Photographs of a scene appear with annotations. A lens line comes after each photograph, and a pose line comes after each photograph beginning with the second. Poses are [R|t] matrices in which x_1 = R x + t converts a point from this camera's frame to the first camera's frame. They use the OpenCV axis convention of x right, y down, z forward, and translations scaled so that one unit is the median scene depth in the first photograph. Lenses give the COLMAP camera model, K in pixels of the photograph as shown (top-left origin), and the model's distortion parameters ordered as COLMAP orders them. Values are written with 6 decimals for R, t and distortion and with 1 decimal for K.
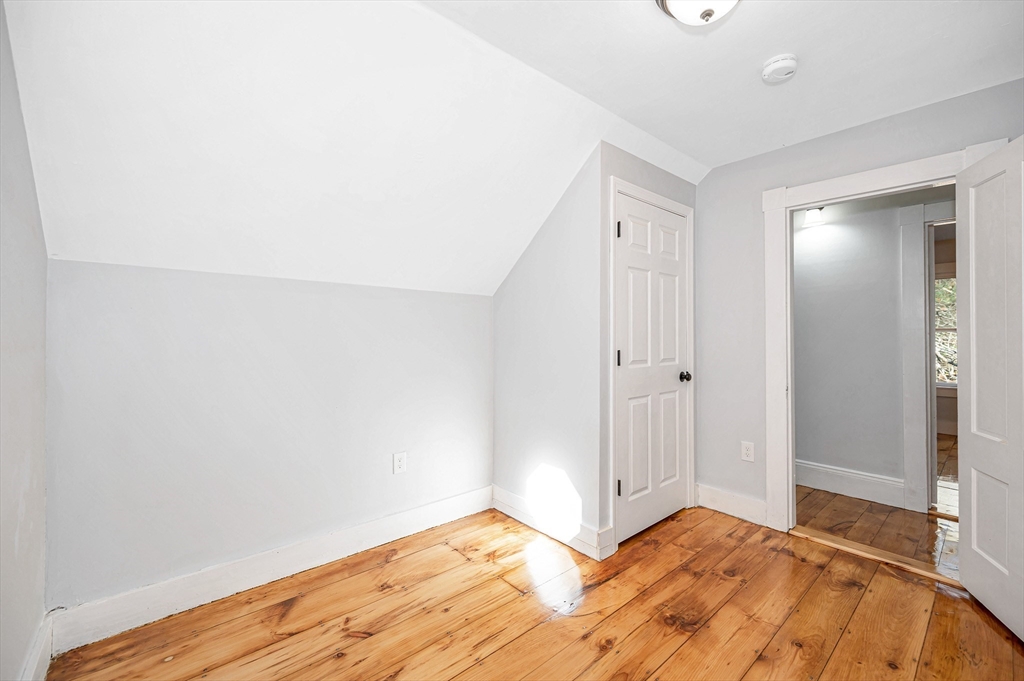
lens RADIAL K [[408.7, 0, 512.0], [0, 408.7, 340.5], [0, 0, 1]] dist [-0.001200, -0.000063]
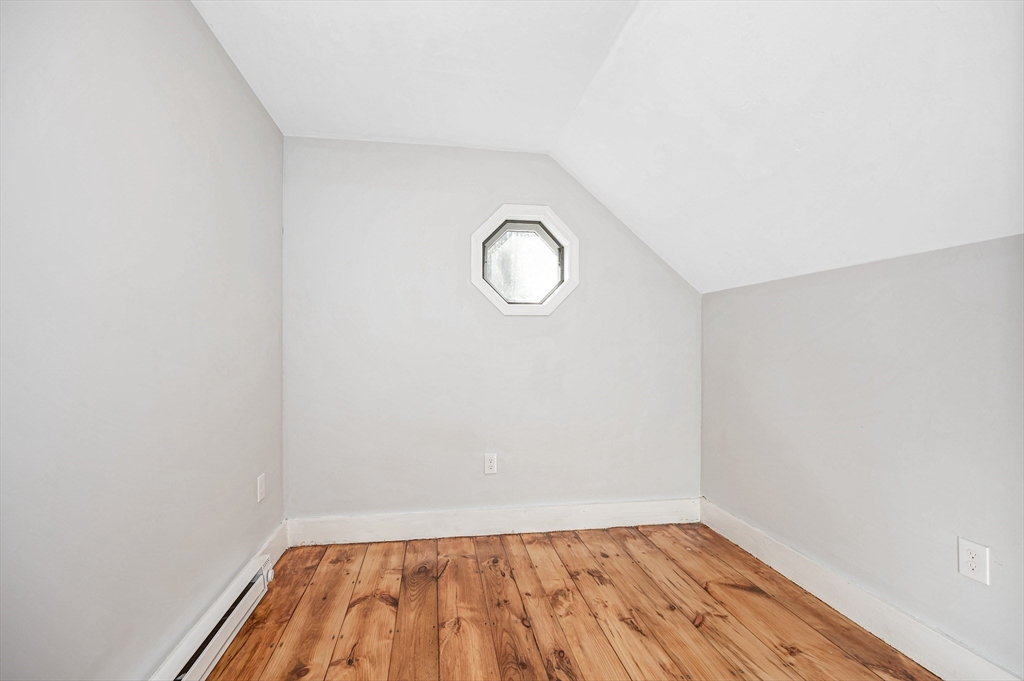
lens RADIAL K [[408.7, 0, 512.0], [0, 408.7, 340.5], [0, 0, 1]] dist [-0.001200, -0.000063]
pose [[-0.486752, -0.010473, -0.873478, 0.786396], [-0.000846, 0.999933, -0.011518, 0.001308], [0.873540, -0.004867, -0.486728, 1.073074]]
